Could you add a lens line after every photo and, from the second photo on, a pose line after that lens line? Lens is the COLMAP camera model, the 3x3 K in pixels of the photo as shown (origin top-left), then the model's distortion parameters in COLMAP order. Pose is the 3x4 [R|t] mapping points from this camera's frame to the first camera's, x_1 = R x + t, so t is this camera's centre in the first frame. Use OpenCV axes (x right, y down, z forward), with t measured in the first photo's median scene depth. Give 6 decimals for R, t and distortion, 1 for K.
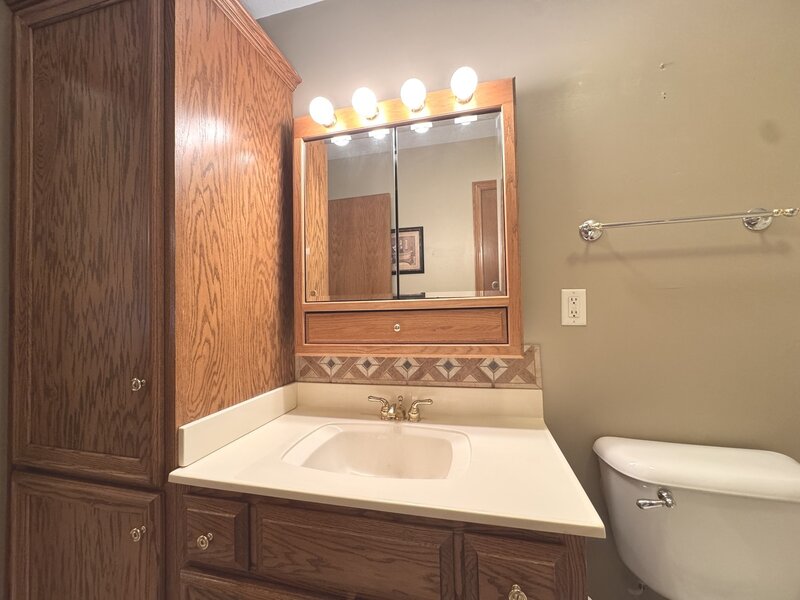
lens RADIAL K [[319.8, 0, 400.3], [0, 319.8, 298.1], [0, 0, 1]] dist [-0.006312, 0.001113]
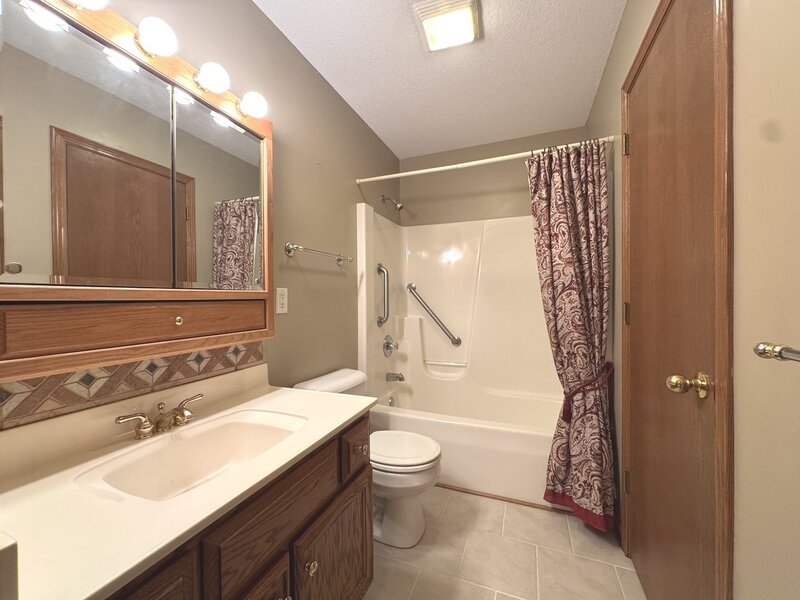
lens RADIAL K [[319.8, 0, 400.3], [0, 319.8, 301.2], [0, 0, 1]] dist [-0.006312, 0.001113]
pose [[0.132560, 0.016544, 0.991037, -0.749556], [-0.022244, 0.999659, -0.013713, 0.036296], [-0.990925, -0.020226, 0.132883, 0.271365]]
